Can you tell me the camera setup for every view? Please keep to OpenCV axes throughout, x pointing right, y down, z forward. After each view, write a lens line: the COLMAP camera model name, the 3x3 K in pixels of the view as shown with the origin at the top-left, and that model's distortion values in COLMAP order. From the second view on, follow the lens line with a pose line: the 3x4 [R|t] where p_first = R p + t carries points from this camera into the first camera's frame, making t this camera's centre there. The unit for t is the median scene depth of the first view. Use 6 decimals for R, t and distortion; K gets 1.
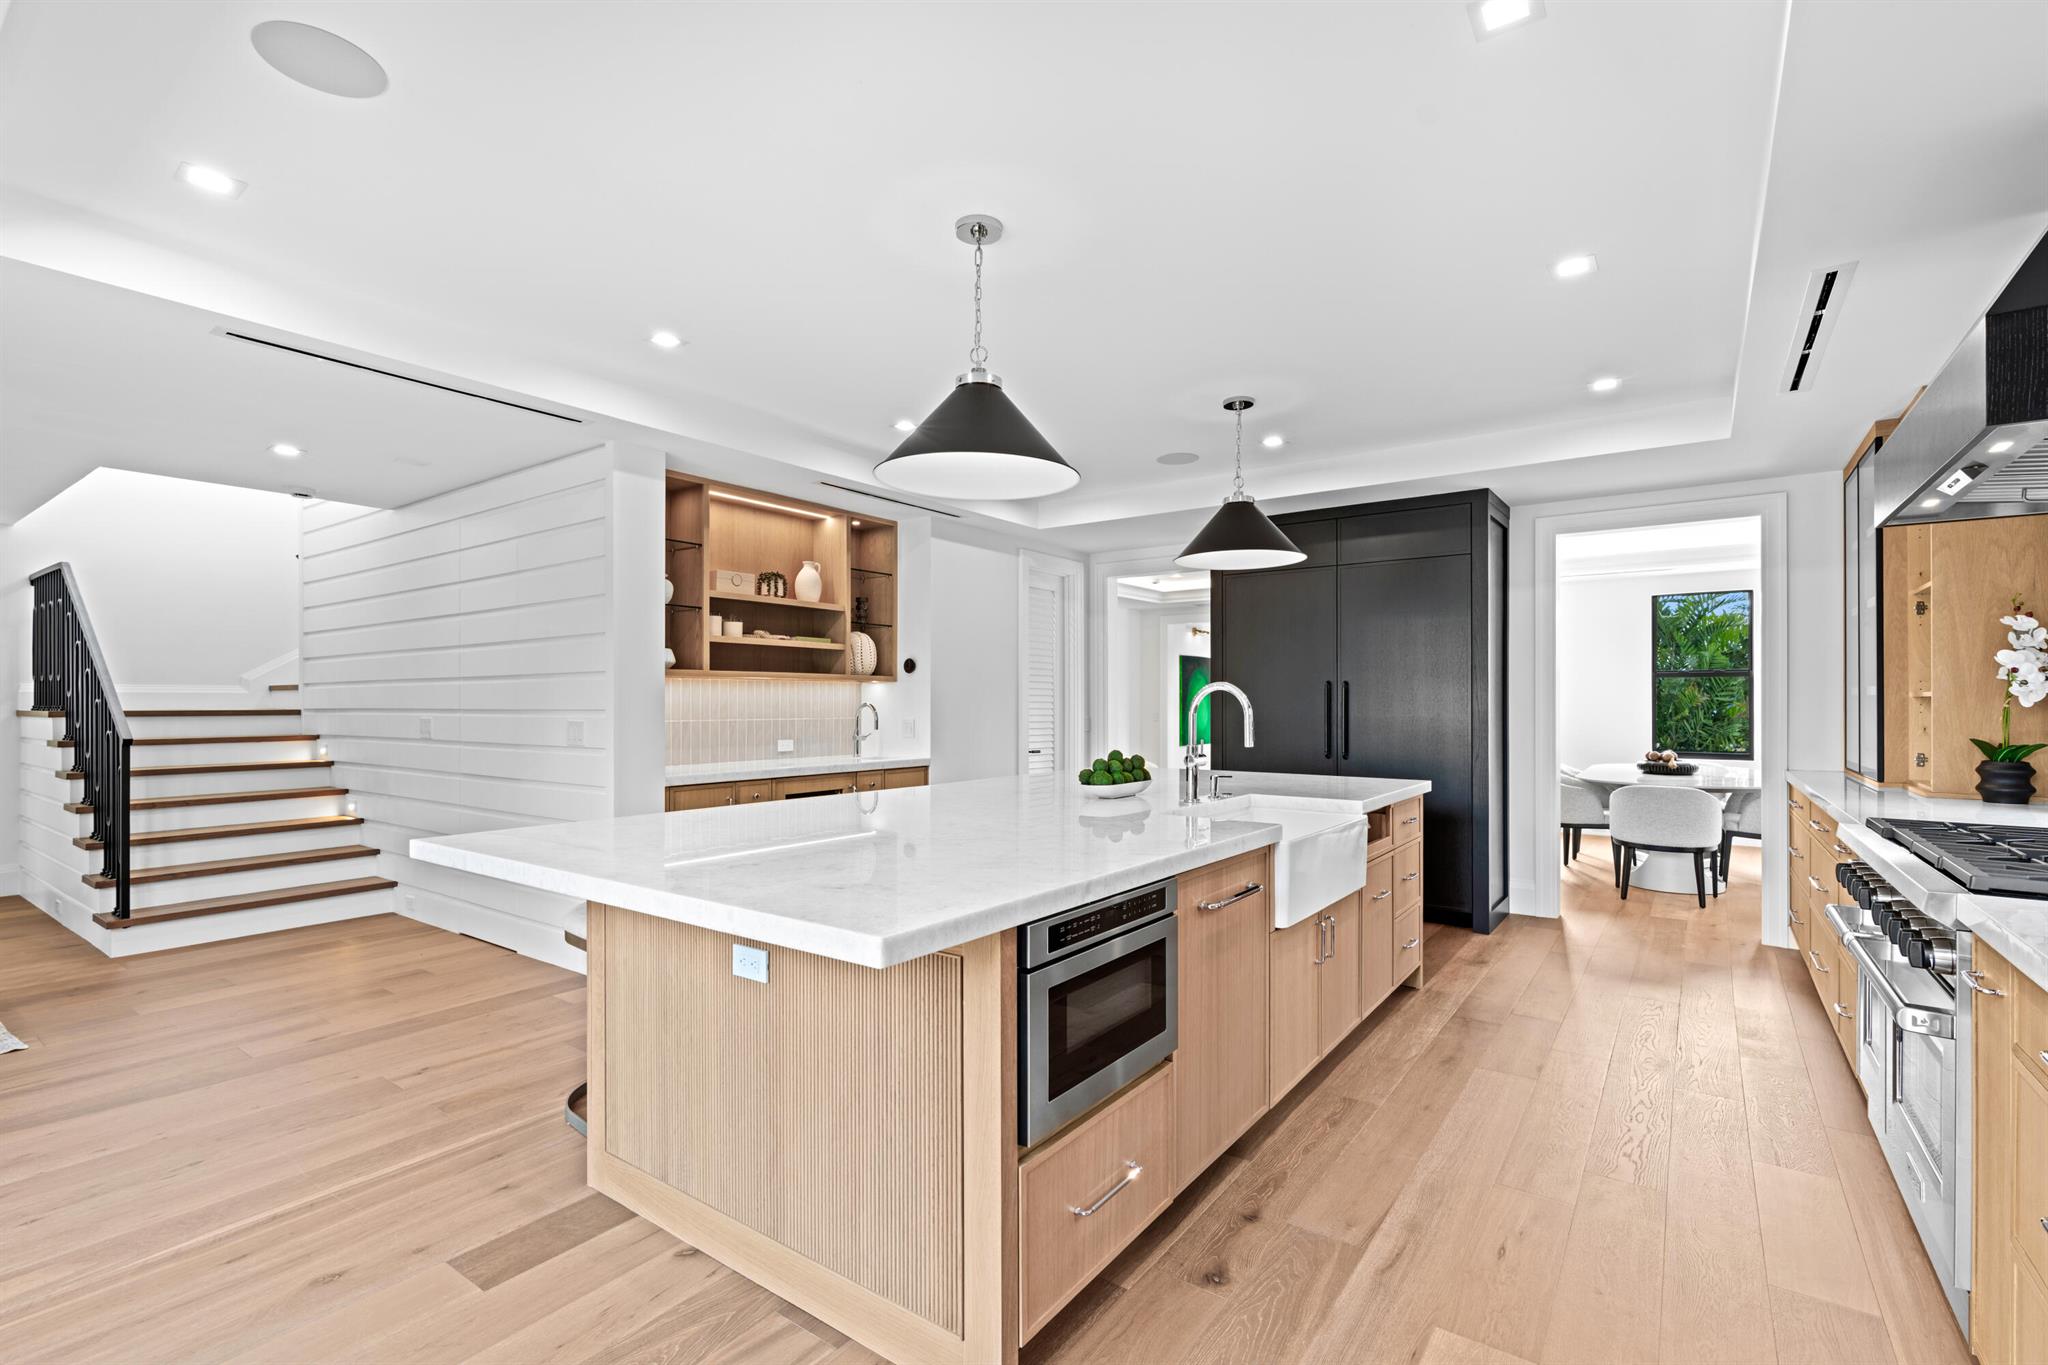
lens RADIAL K [[924.1, 0, 1027.8], [0, 924.1, 694.0], [0, 0, 1]] dist [-0.004286, 0.002394]
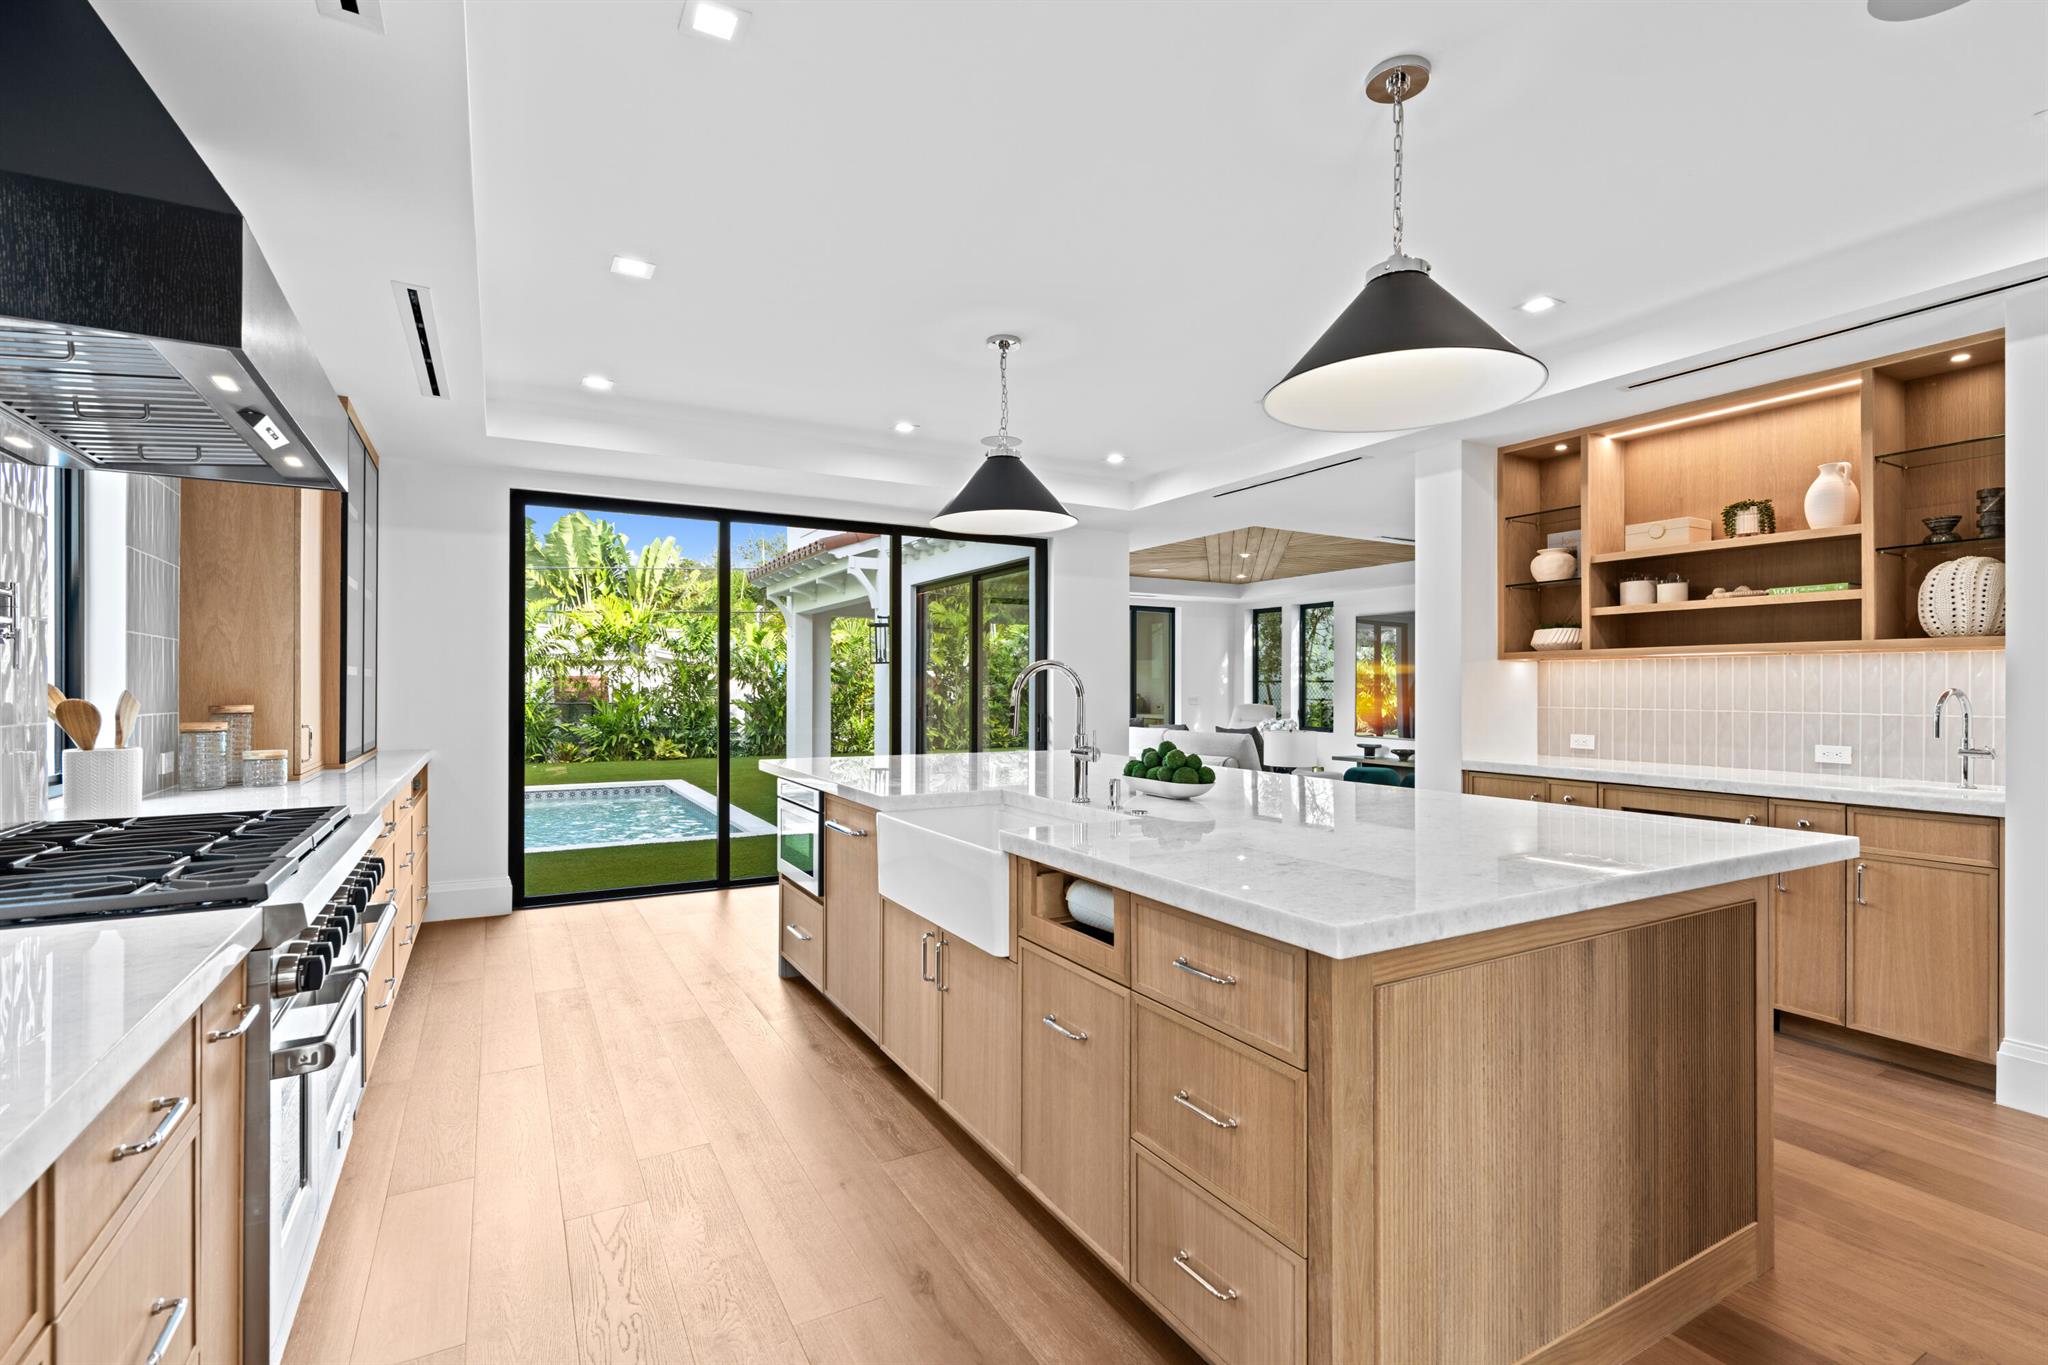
lens RADIAL K [[924.1, 0, 1031.4], [0, 924.1, 675.0], [0, 0, 1]] dist [-0.004286, 0.002394]
pose [[-0.406433, -0.012881, -0.913590, 0.762134], [0.003151, 0.999875, -0.015499, 0.011454], [0.913675, -0.009178, -0.406342, 1.021416]]
